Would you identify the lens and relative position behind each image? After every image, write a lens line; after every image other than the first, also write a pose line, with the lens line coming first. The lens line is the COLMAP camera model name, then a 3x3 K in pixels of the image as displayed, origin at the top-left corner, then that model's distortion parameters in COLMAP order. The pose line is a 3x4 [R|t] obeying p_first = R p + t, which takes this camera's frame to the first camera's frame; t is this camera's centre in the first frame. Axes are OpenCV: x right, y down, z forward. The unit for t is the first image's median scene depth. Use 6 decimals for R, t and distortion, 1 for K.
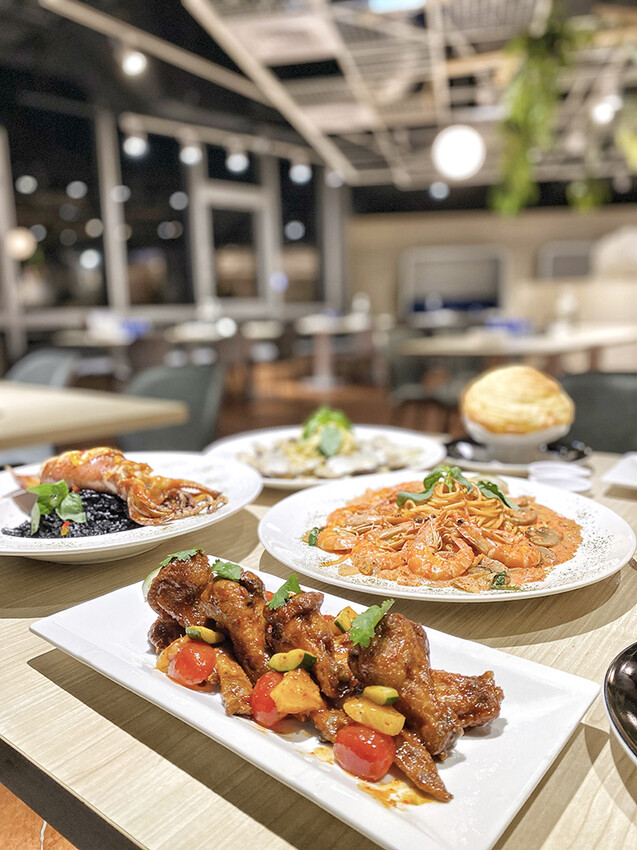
lens RADIAL K [[667.9, 0, 318.5], [0, 667.9, 425.0], [0, 0, 1]] dist [0.075939, -0.116023]
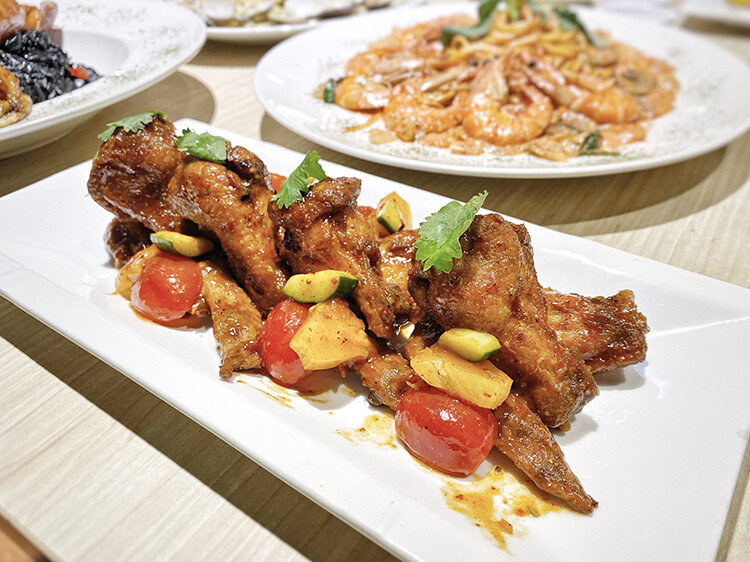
lens RADIAL K [[605.8, 0, 375.0], [0, 605.8, 281.0], [0, 0, 1]] dist [0.050304, -0.133597]
pose [[0.995990, -0.049077, 0.074798, -0.022550], [0.010746, 0.895675, 0.444580, 0.068325], [-0.088813, -0.441994, 0.892611, 0.365350]]
